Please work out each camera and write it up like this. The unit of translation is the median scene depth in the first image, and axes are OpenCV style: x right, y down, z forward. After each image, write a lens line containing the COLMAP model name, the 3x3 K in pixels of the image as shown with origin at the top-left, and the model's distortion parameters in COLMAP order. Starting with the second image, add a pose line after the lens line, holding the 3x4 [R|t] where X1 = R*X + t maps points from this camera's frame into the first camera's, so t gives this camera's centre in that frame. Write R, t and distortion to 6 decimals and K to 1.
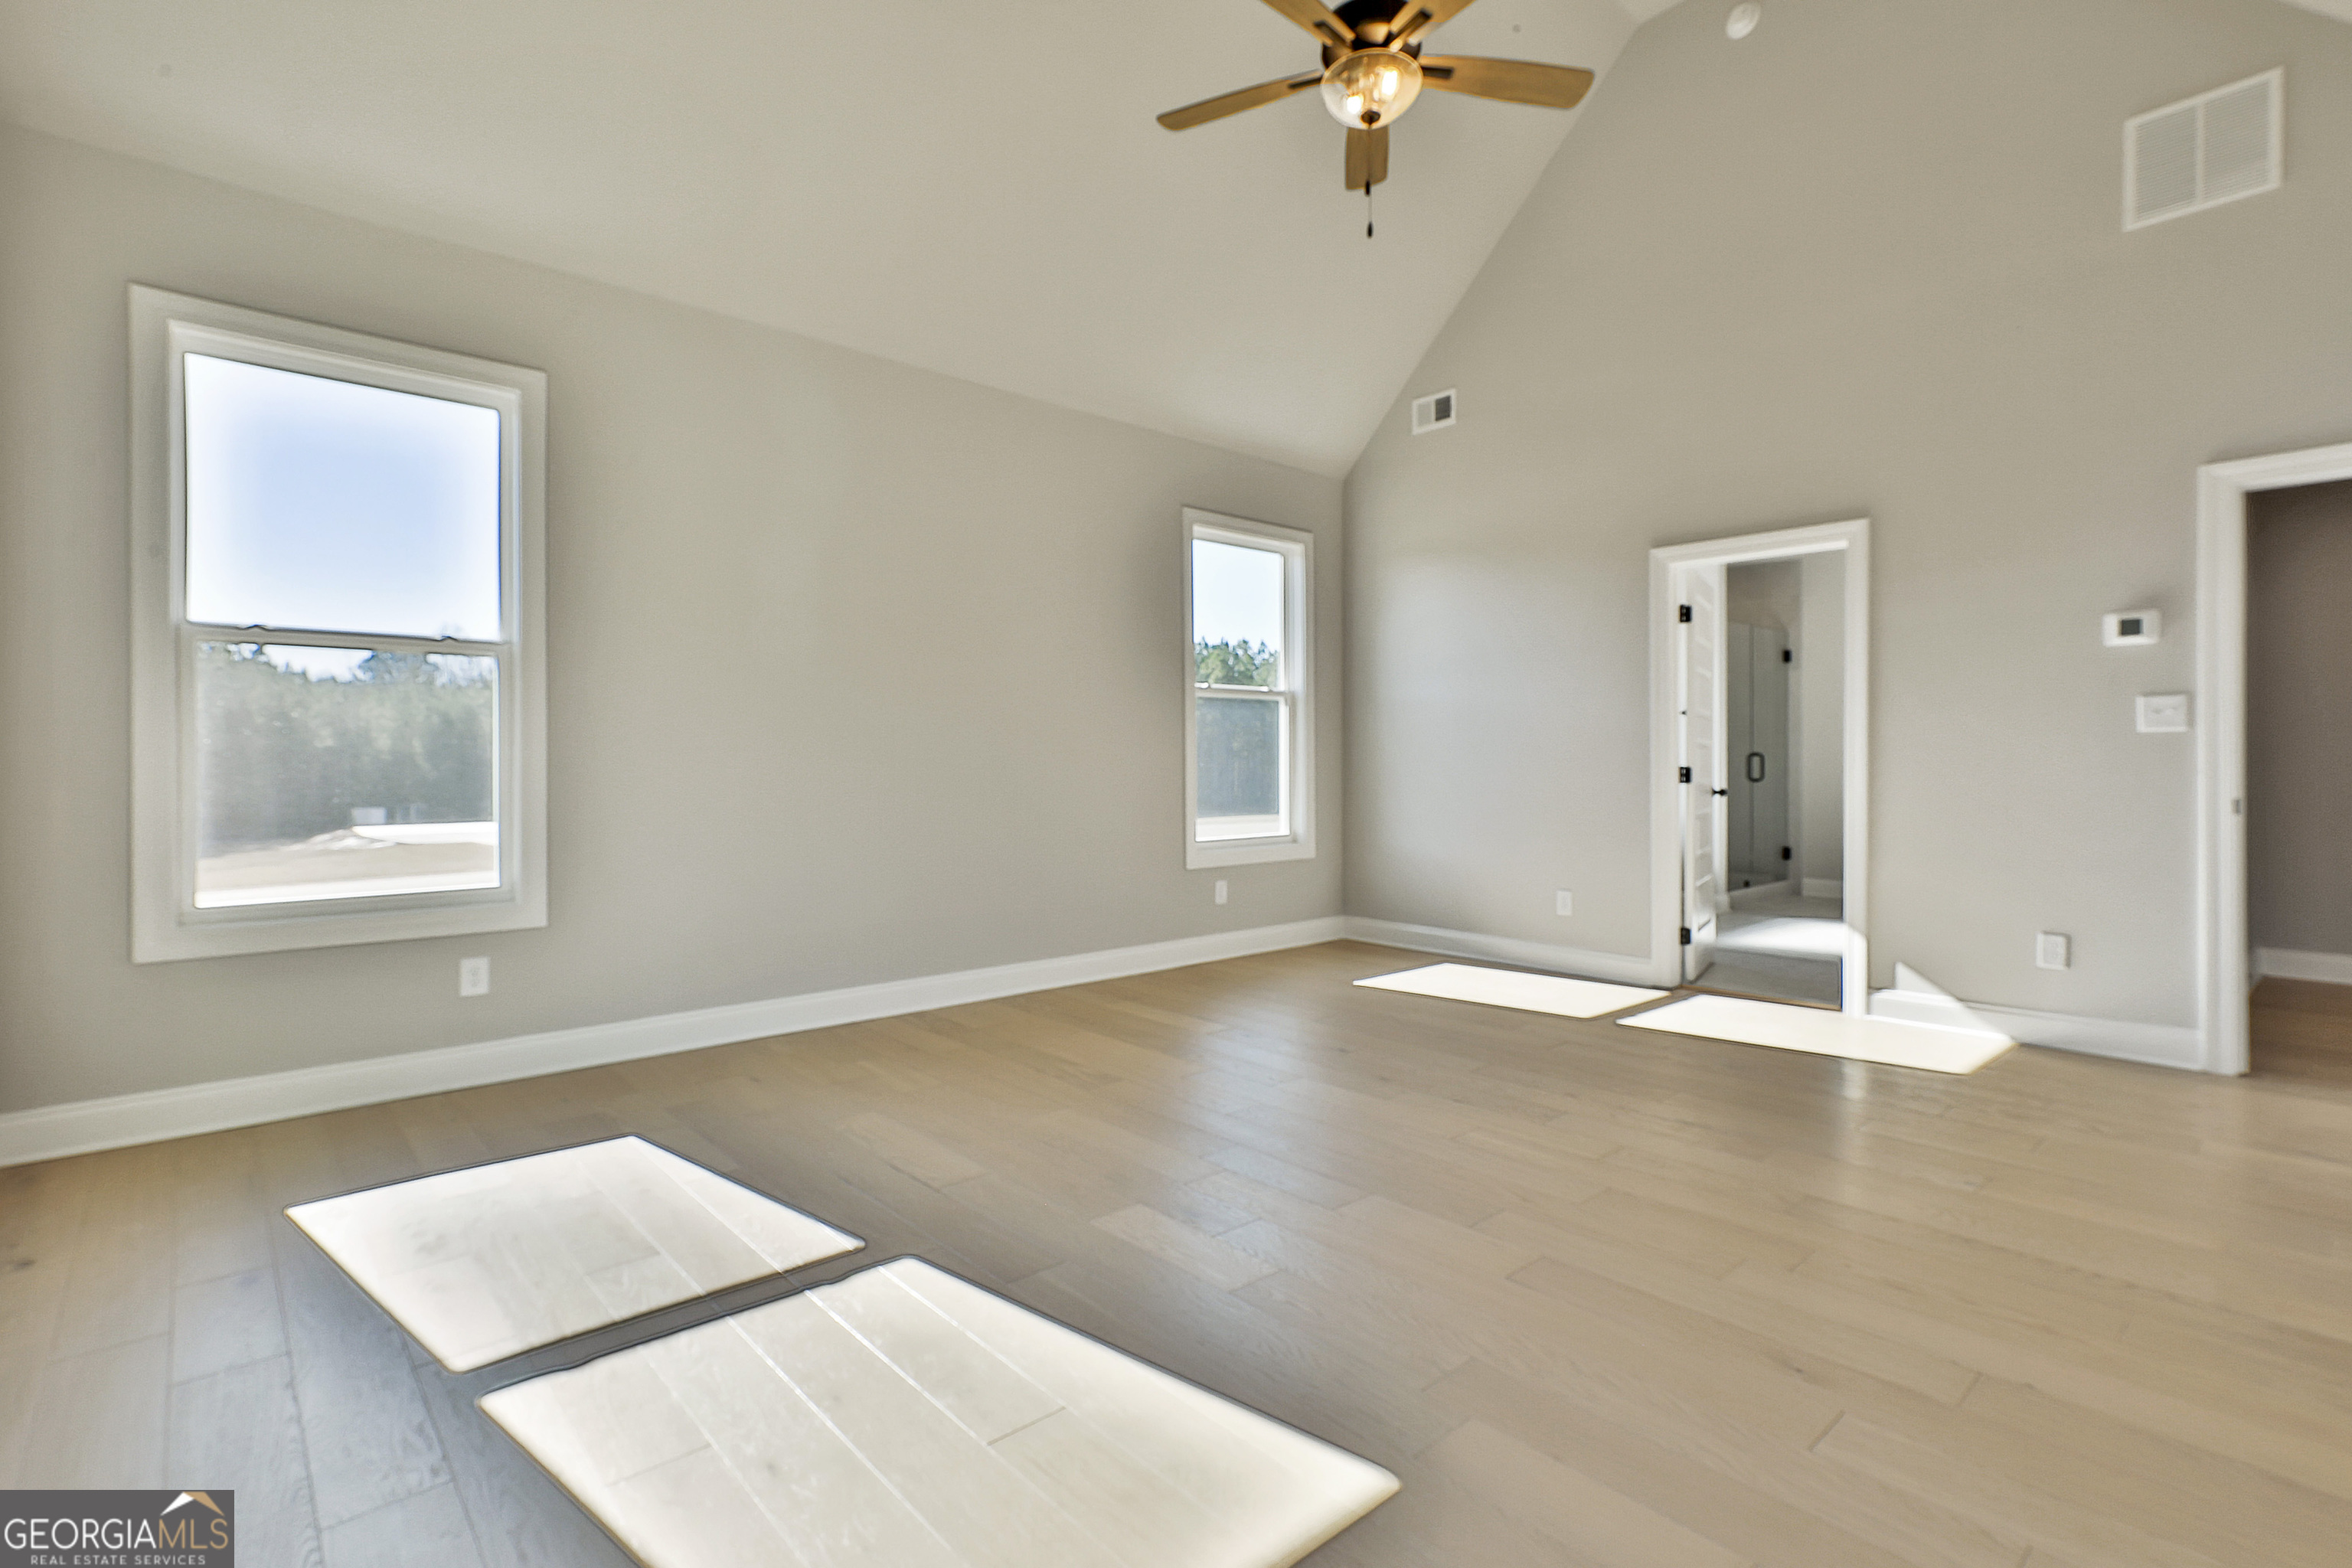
lens RADIAL K [[1138.2, 0, 1177.1], [0, 1138.2, 773.0], [0, 0, 1]] dist [-0.000753, 0.001325]
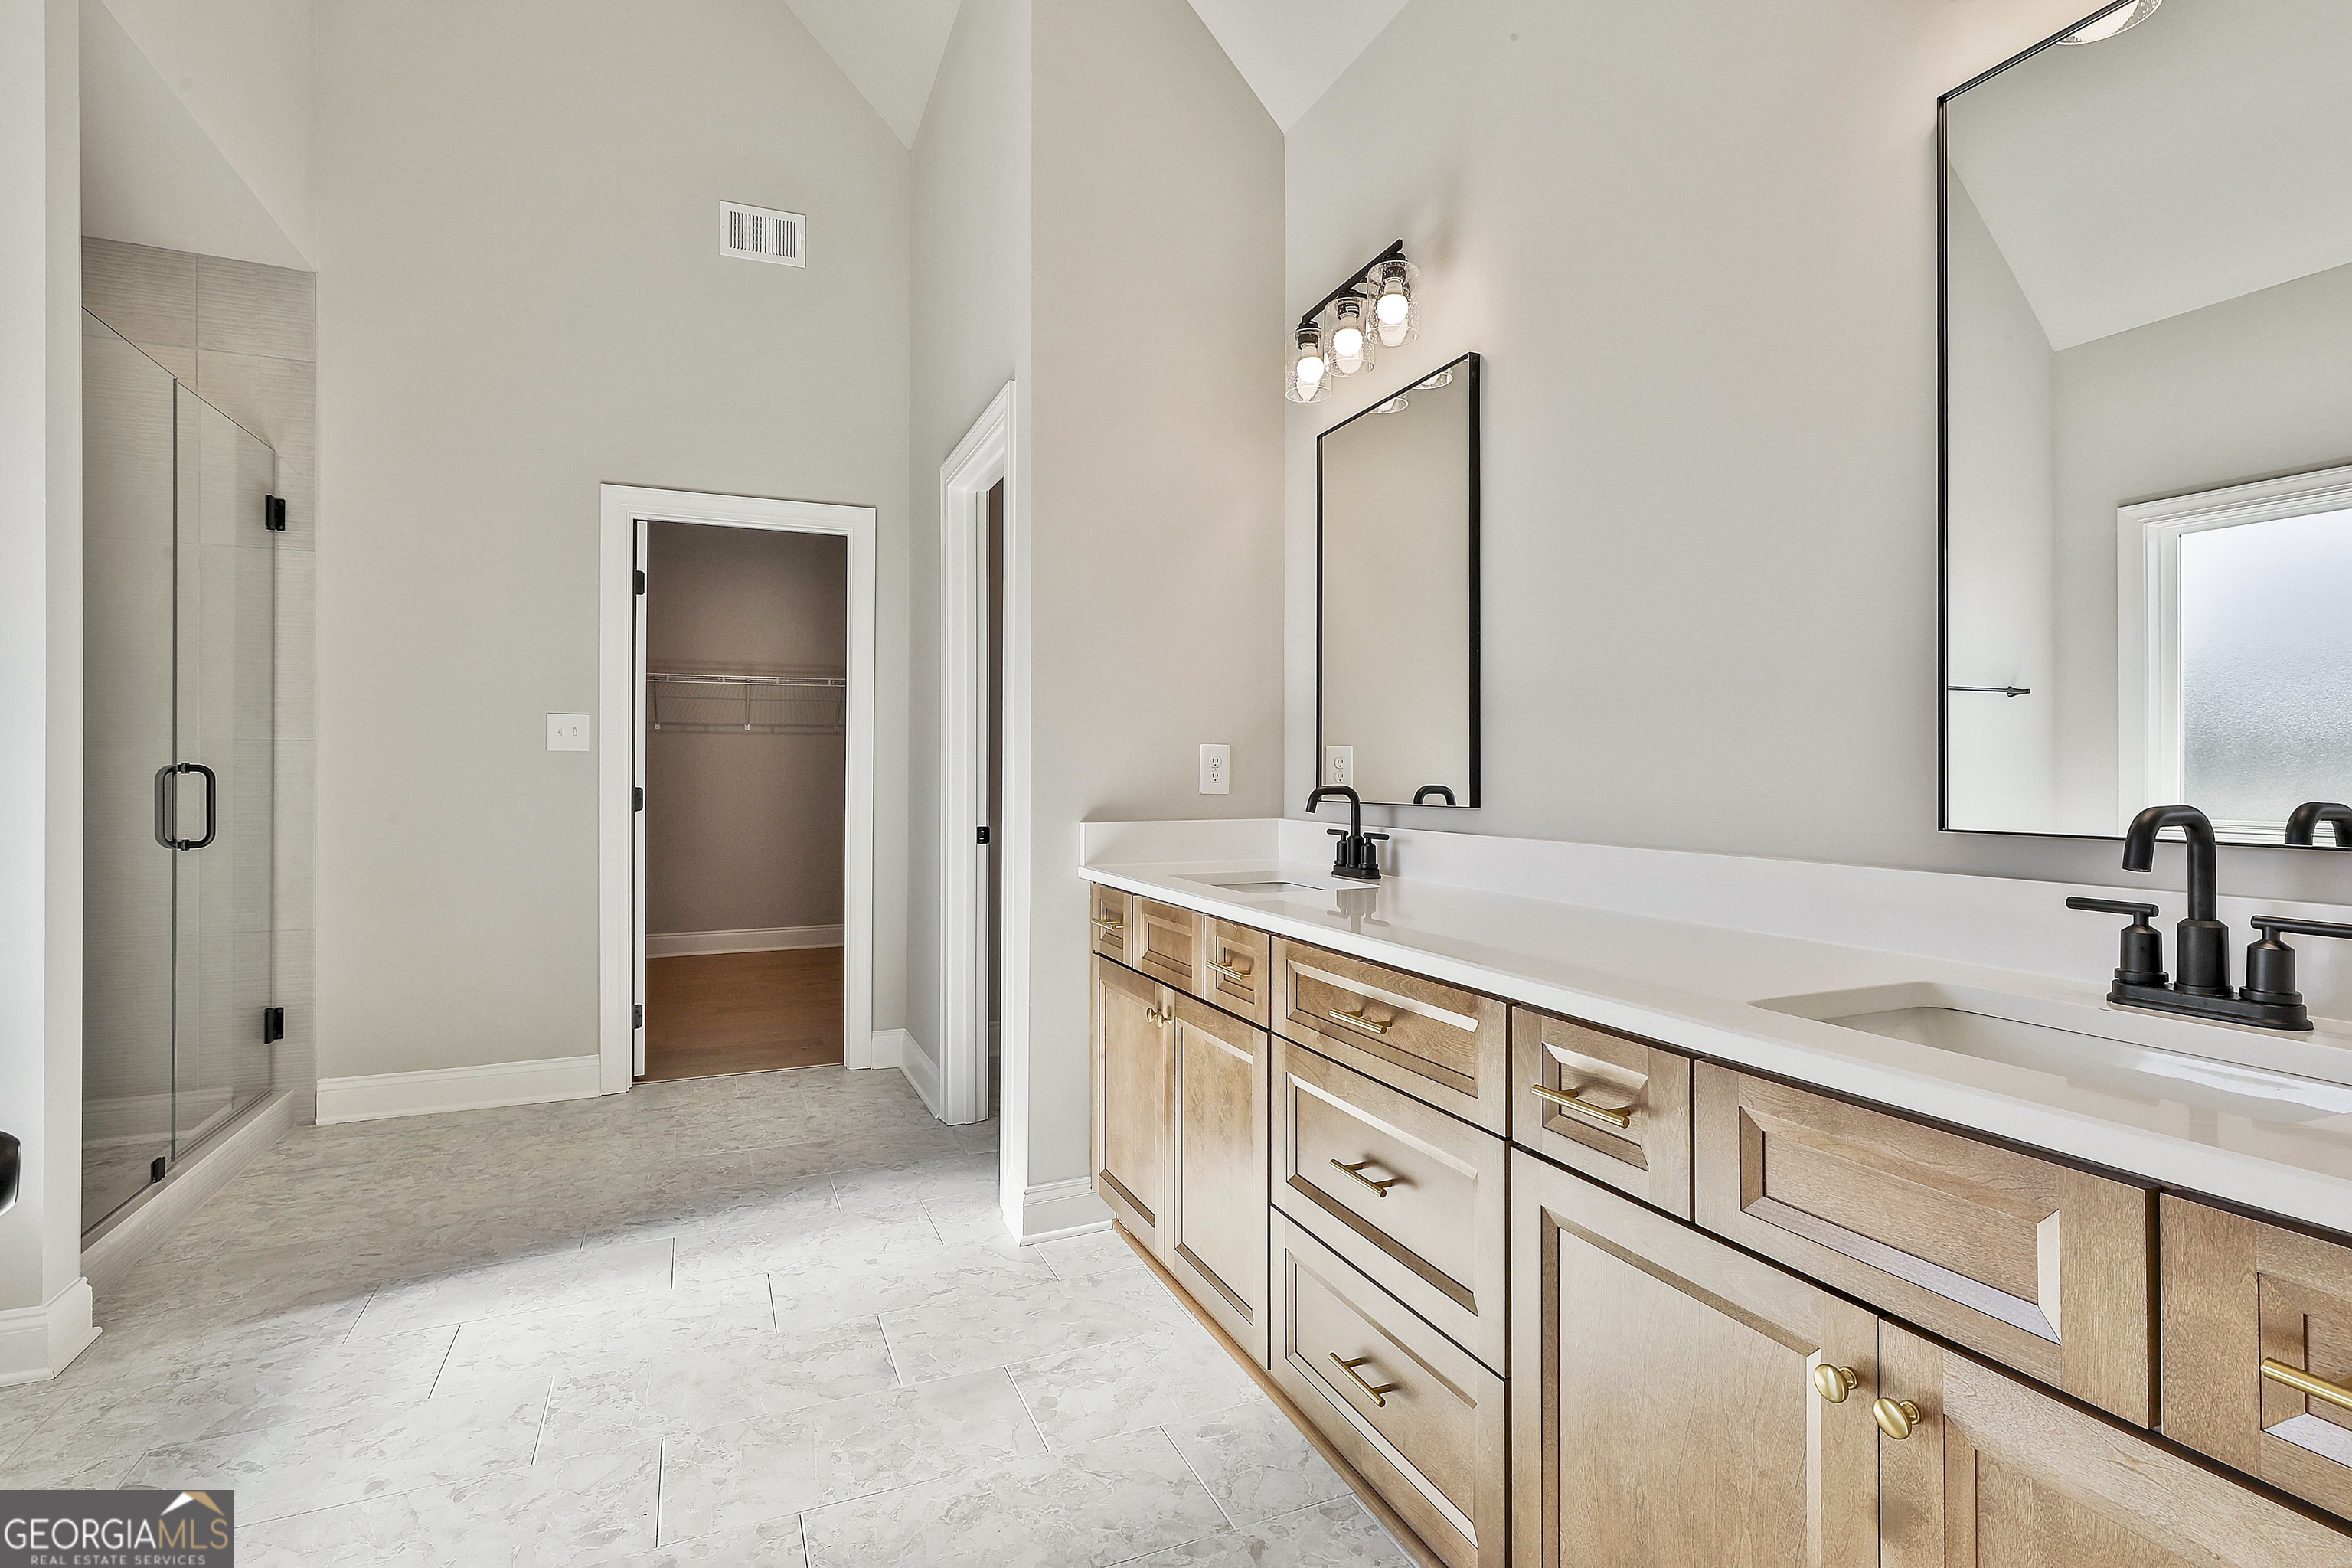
lens RADIAL K [[1138.2, 0, 1175.6], [0, 1138.2, 775.8], [0, 0, 1]] dist [-0.000753, 0.001325]
pose [[0.311532, 0.002529, 0.950232, 0.267859], [0.007849, 0.999955, -0.005235, -0.009968], [-0.950203, 0.009089, 0.311498, 0.594089]]
